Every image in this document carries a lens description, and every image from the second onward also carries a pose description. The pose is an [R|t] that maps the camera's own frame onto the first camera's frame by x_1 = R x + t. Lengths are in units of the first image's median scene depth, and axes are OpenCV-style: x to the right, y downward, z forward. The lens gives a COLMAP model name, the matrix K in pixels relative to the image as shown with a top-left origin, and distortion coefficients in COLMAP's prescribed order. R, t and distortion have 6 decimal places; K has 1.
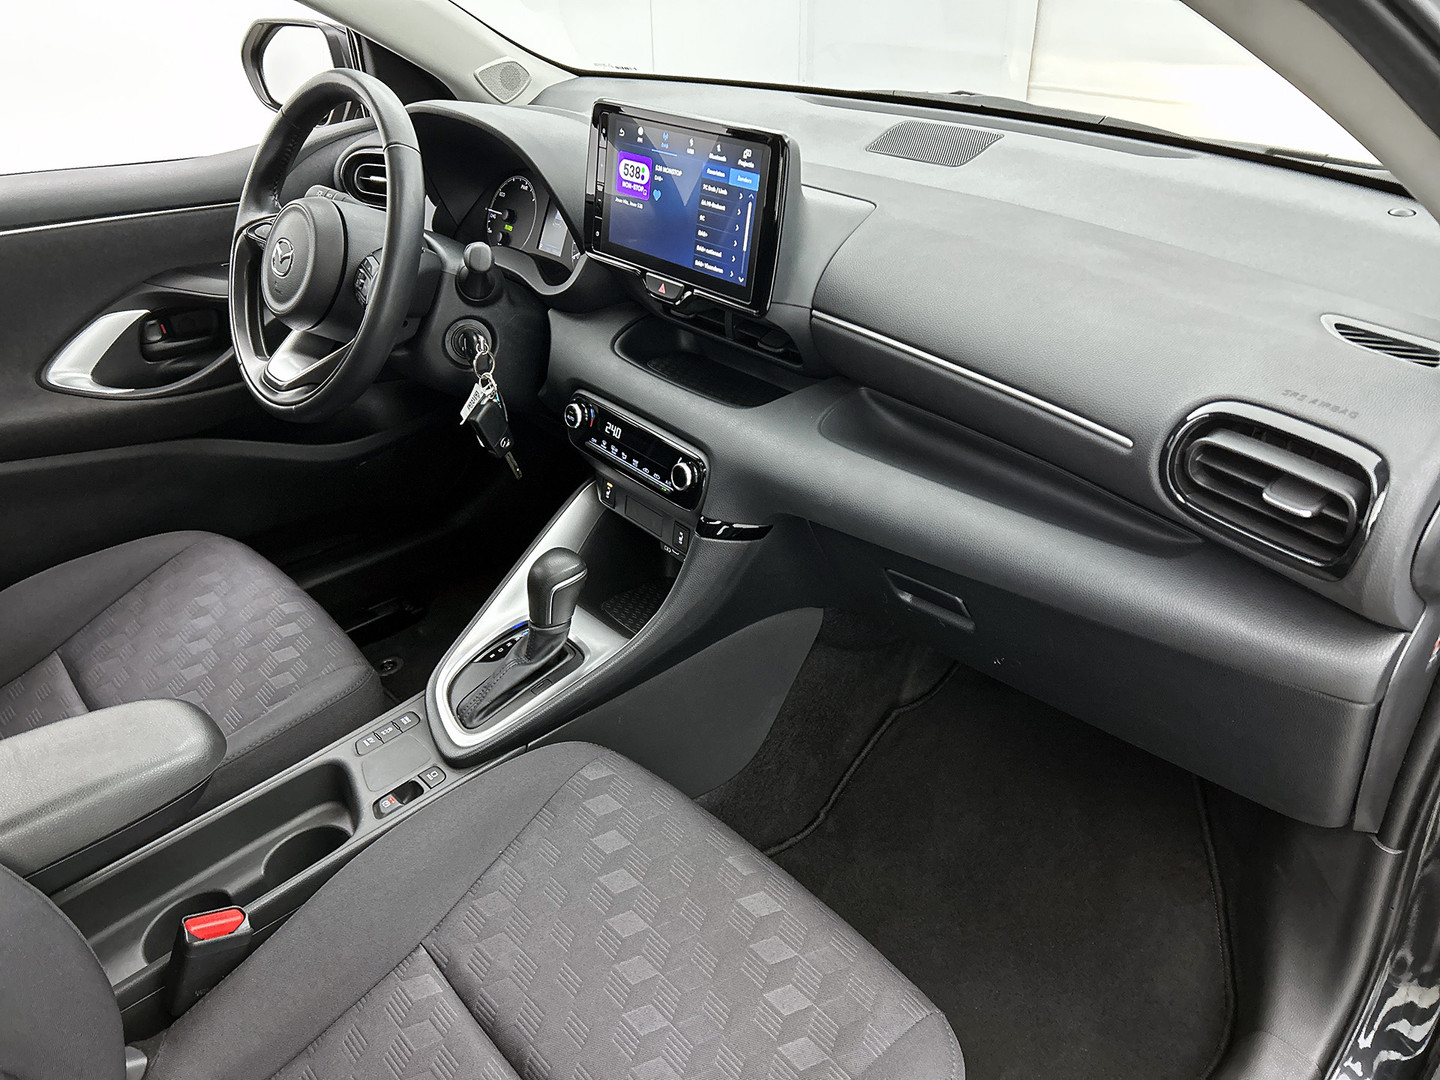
lens RADIAL K [[1061.0, 0, 728.7], [0, 1061.0, 538.3], [0, 0, 1]] dist [0.031195, -0.000058]
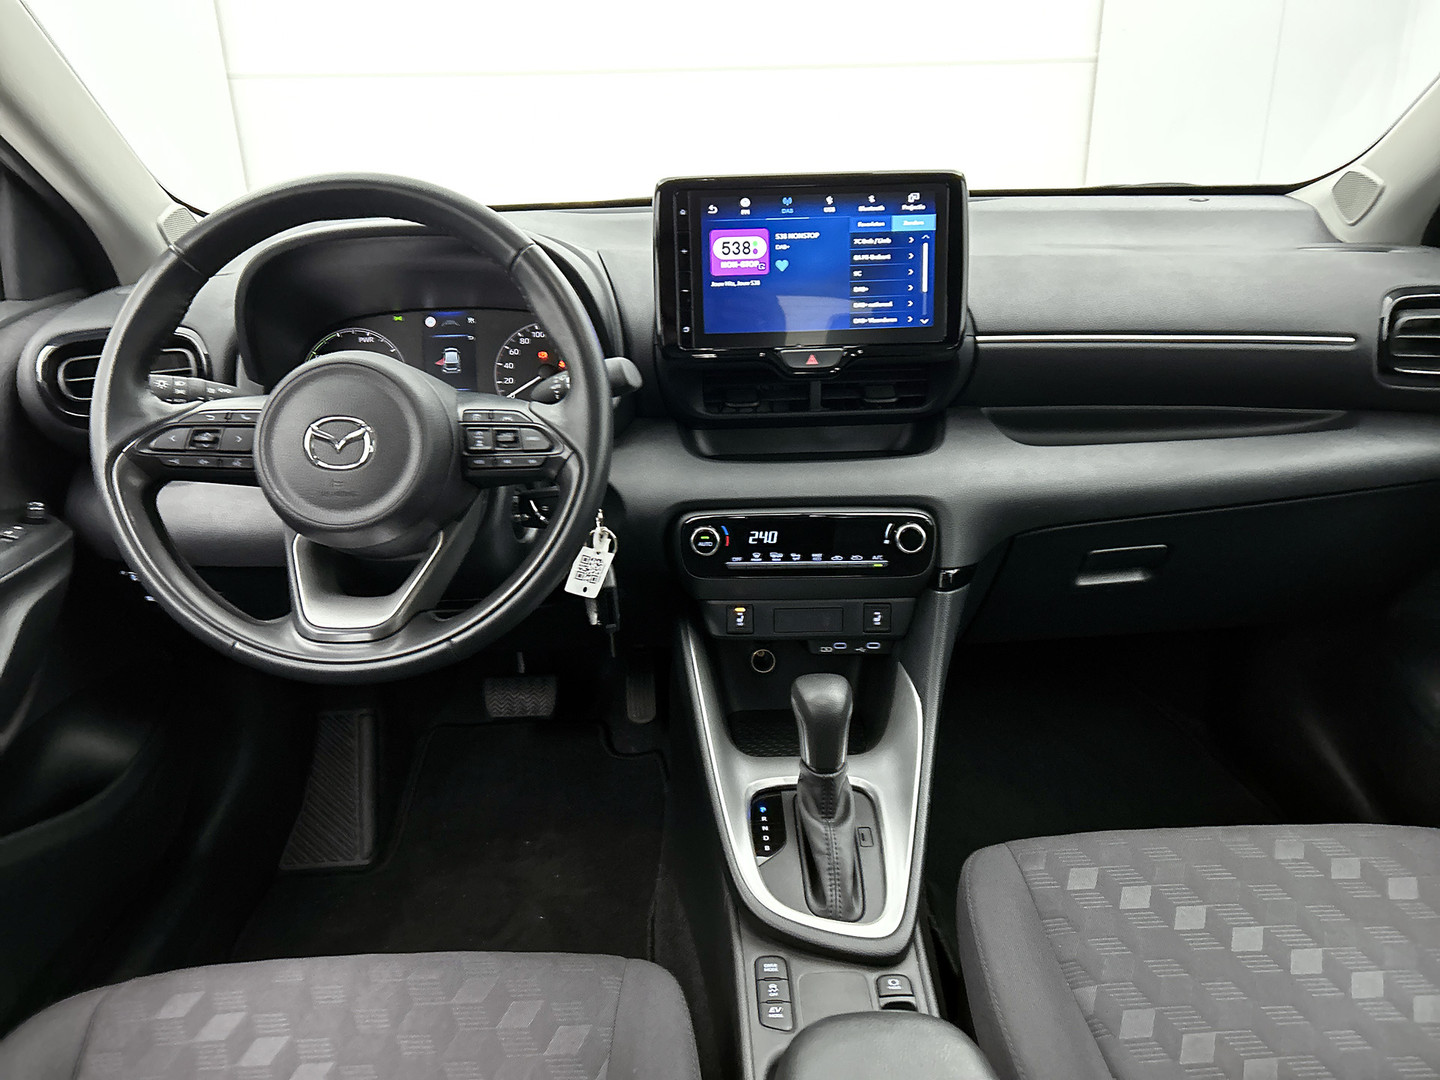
lens RADIAL K [[1089.8, 0, 674.1], [0, 1089.8, 545.0], [0, 0, 1]] dist [0.022658, -0.009220]
pose [[0.679963, -0.302379, 0.667995, -0.871796], [0.399946, 0.916506, 0.007761, -0.151472], [-0.614568, 0.261885, 0.744125, 0.436475]]
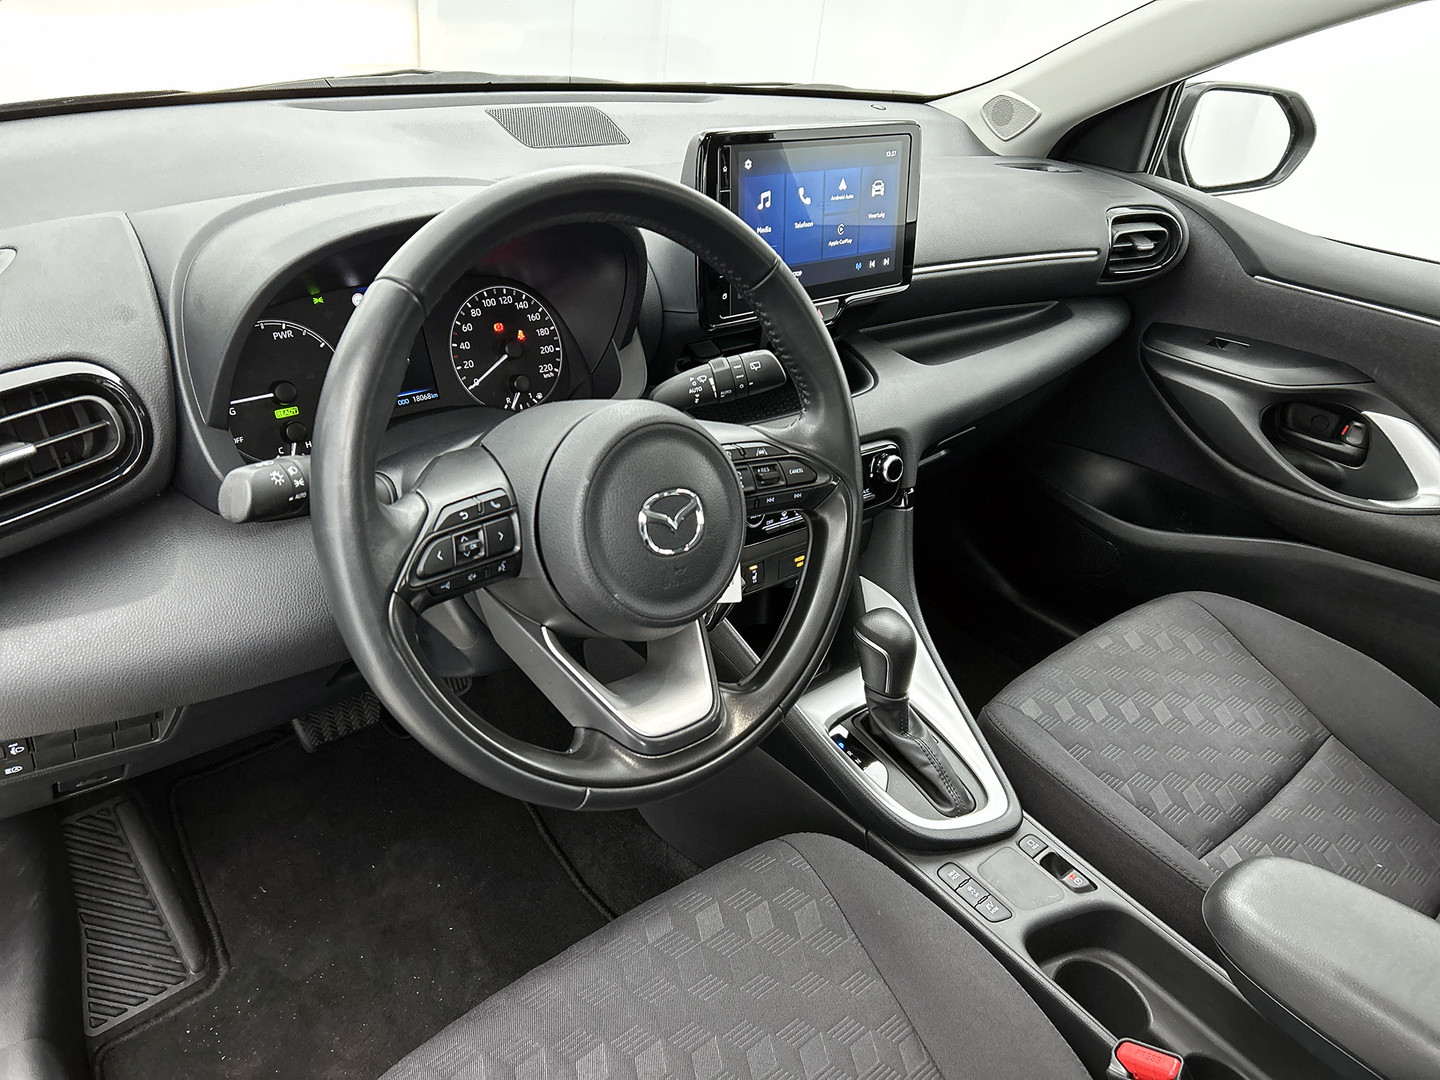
lens RADIAL K [[1061.0, 0, 728.7], [0, 1061.0, 538.3], [0, 0, 1]] dist [0.031195, -0.000058]
pose [[0.034971, -0.514036, 0.857055, -1.014271], [0.409344, 0.789710, 0.456942, -0.569548], [-0.911710, 0.334851, 0.238034, 0.973655]]
